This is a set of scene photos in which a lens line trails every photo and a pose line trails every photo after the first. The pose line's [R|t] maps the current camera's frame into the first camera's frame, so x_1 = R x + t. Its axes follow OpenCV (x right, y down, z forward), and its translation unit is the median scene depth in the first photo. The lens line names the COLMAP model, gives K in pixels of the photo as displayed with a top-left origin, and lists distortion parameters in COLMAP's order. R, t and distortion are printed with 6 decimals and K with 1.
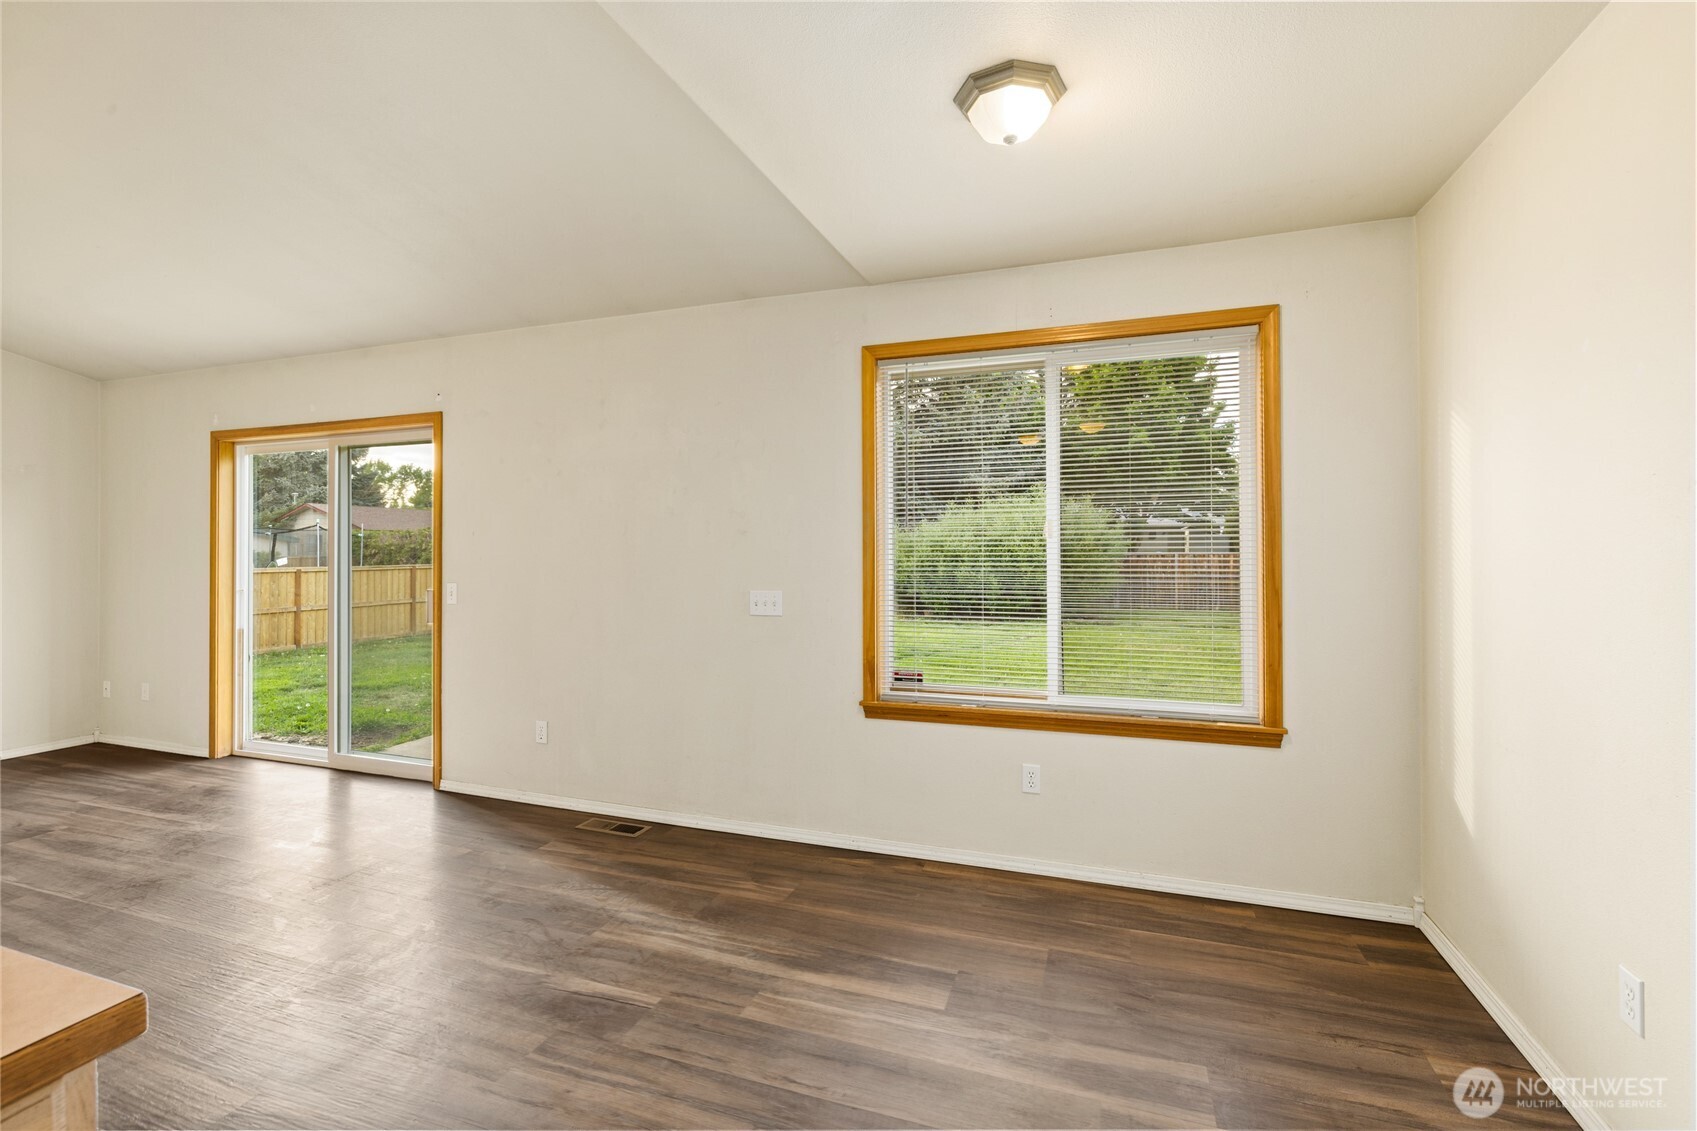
lens RADIAL K [[765.4, 0, 848.5], [0, 765.4, 544.8], [0, 0, 1]] dist [-0.003553, -0.000222]
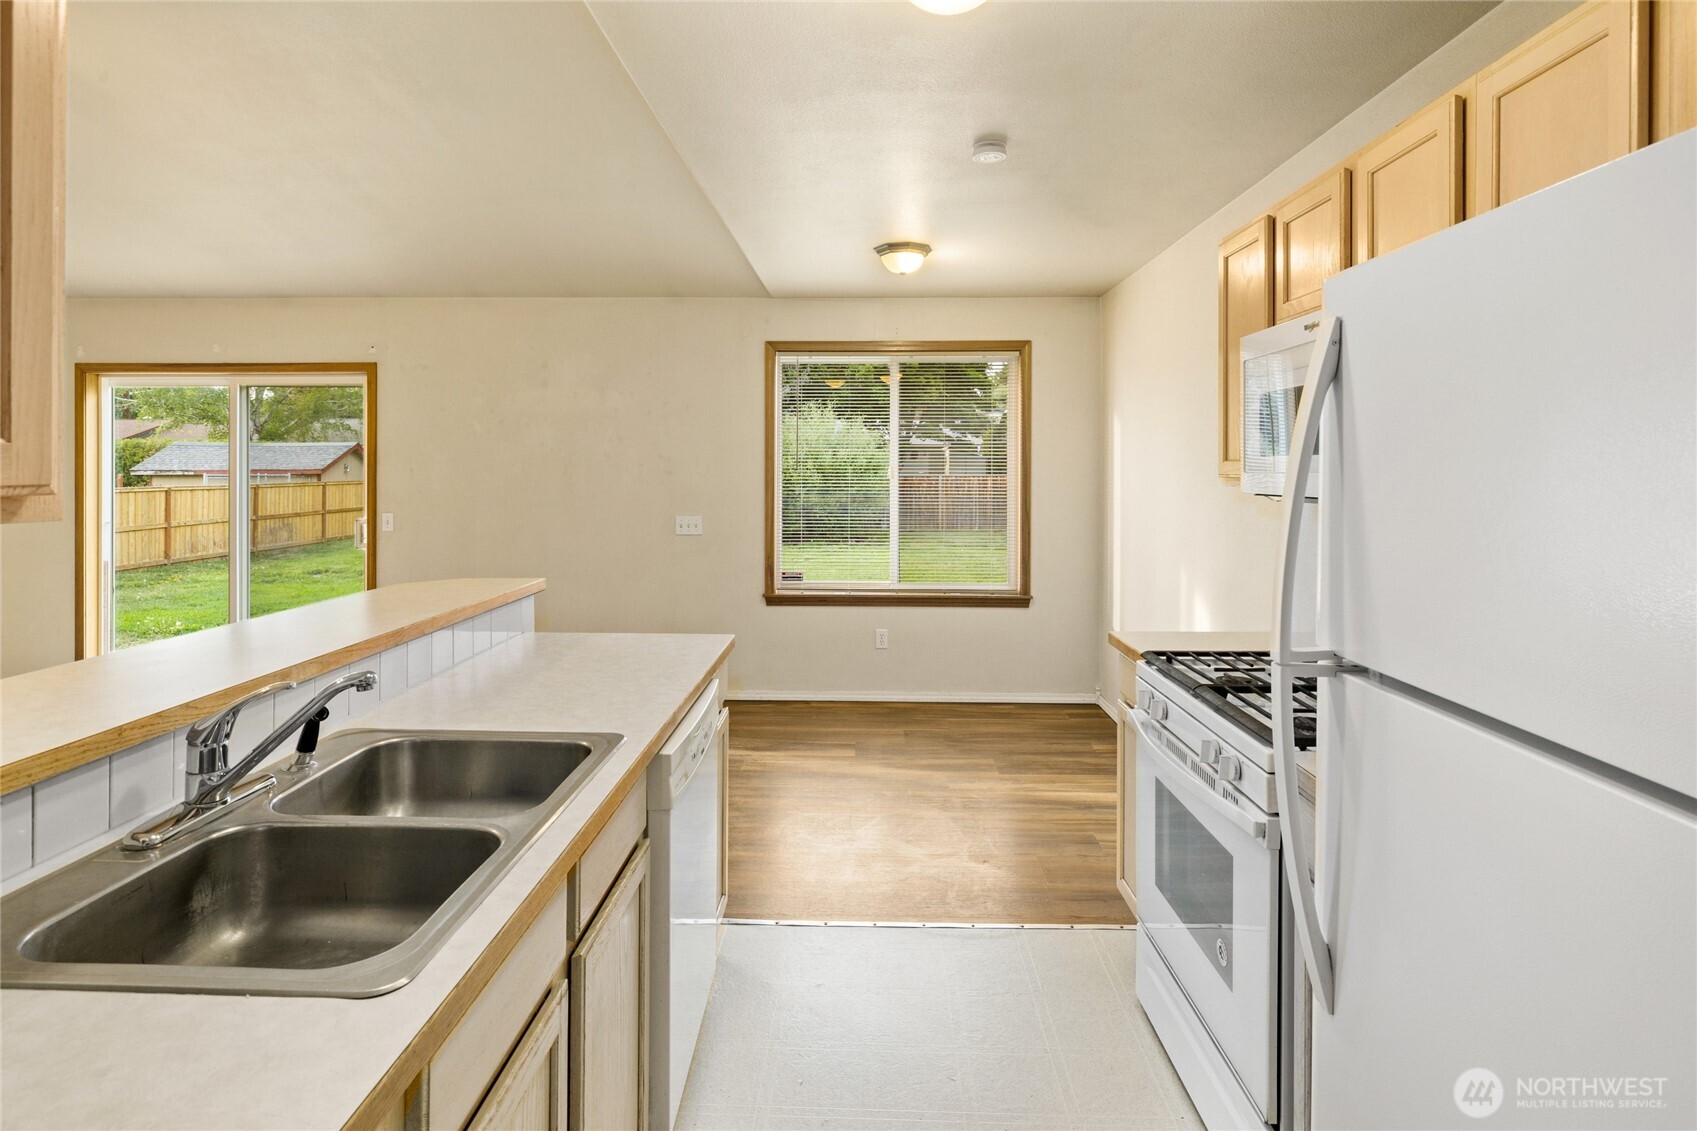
lens RADIAL K [[887.1, 0, 850.0], [0, 887.1, 473.1], [0, 0, 1]] dist [0.001865, 0.000366]
pose [[0.951900, 0.003088, 0.306392, -0.280515], [-0.007189, 0.999899, 0.012257, -0.032764], [-0.306323, -0.013870, 0.951826, -0.503344]]
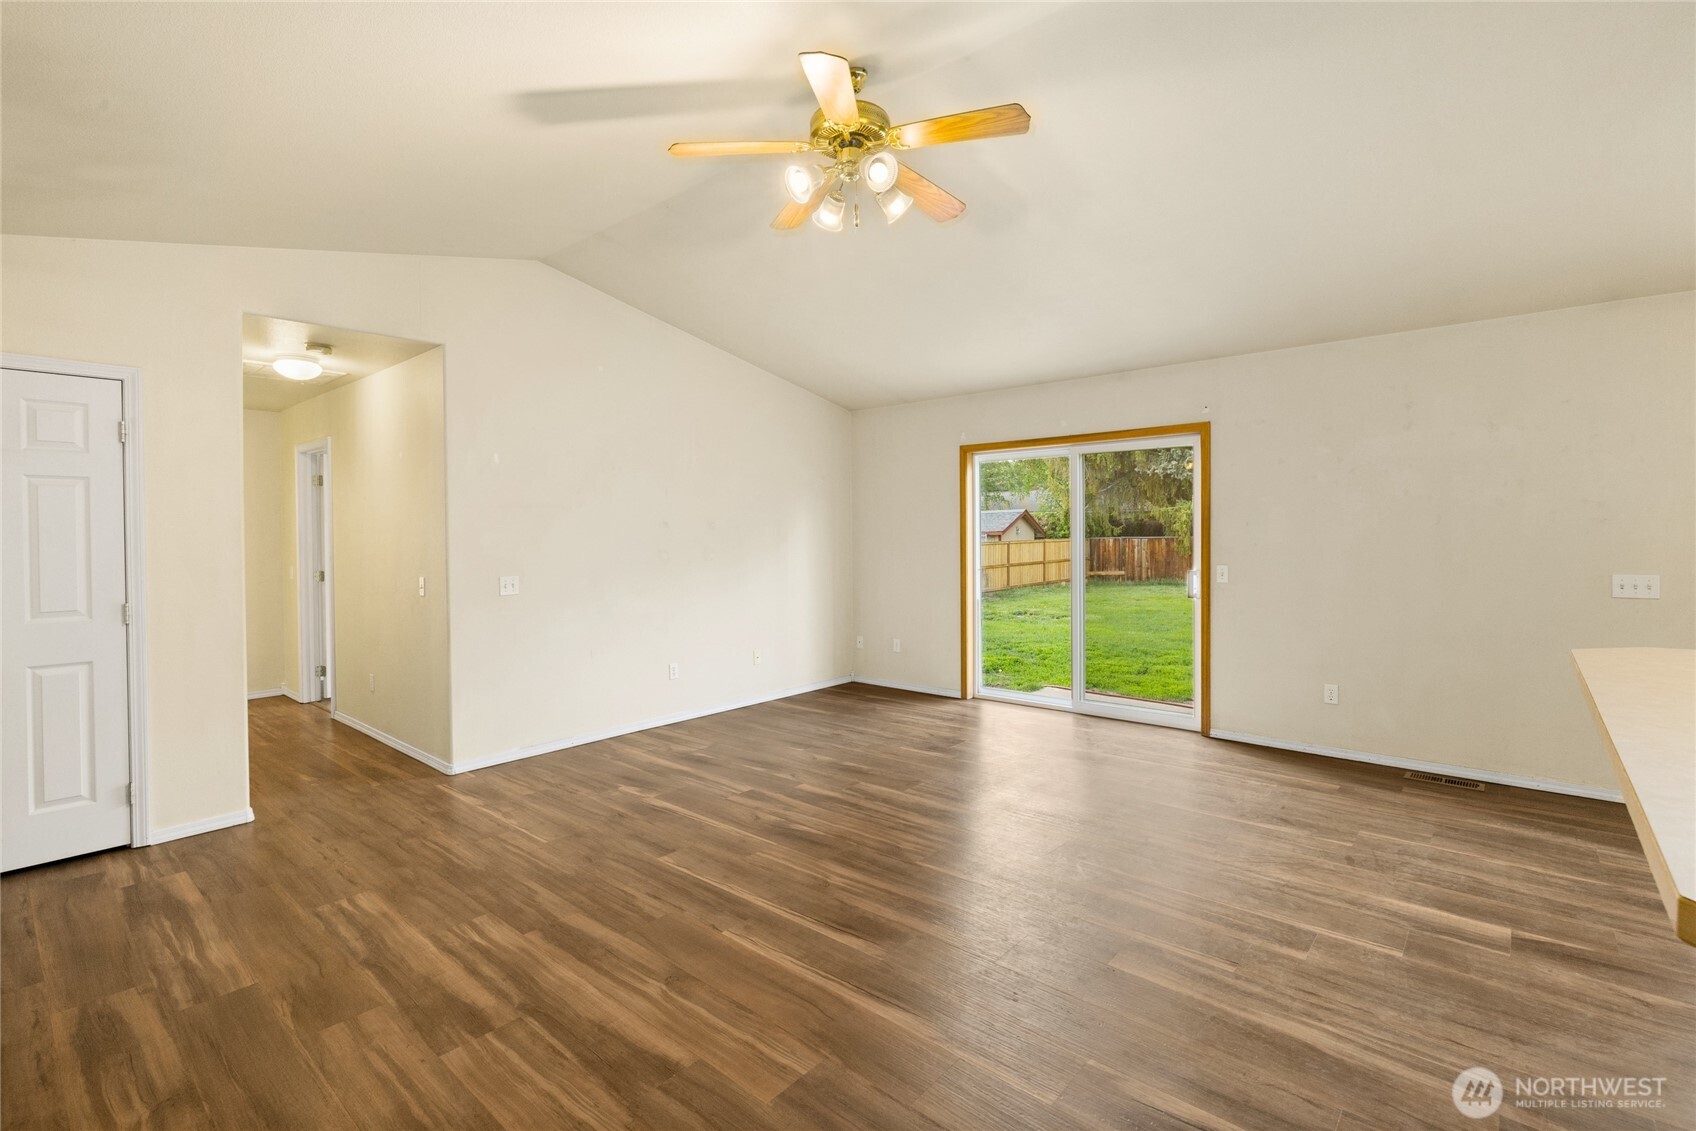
lens RADIAL K [[781.4, 0, 847.6], [0, 781.4, 536.2], [0, 0, 1]] dist [-0.001510, 0.000284]
pose [[0.930644, -0.006417, -0.365870, -0.648810], [0.011998, 0.999844, 0.012984, -0.018883], [0.365730, -0.016473, 0.930575, -0.366170]]
